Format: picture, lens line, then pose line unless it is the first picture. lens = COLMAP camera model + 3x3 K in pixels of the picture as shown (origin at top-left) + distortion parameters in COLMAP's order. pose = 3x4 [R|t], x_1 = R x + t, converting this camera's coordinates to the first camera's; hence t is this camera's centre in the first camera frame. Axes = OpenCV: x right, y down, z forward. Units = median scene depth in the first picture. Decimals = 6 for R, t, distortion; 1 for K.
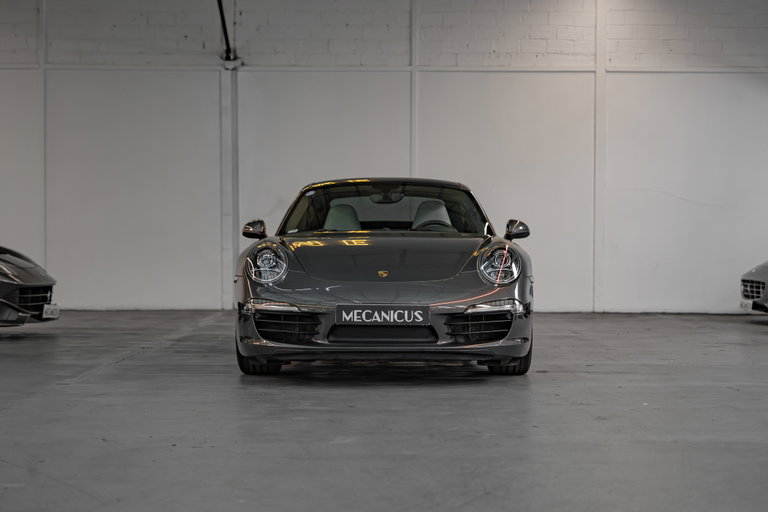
lens RADIAL K [[1094.8, 0, 384.0], [0, 1094.8, 256.0], [0, 0, 1]] dist [-0.003498, 0.051750]
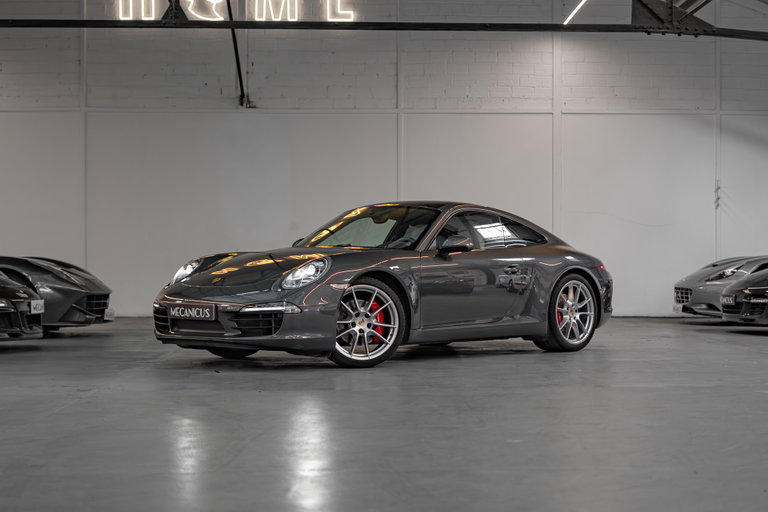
lens RADIAL K [[1061.7, 0, 384.0], [0, 1061.7, 256.0], [0, 0, 1]] dist [0.003489, 0.006900]
pose [[0.999703, -0.004364, 0.023996, -0.018083], [0.004753, 0.999857, -0.016199, 0.003967], [-0.023922, 0.016309, 0.999581, -0.144009]]
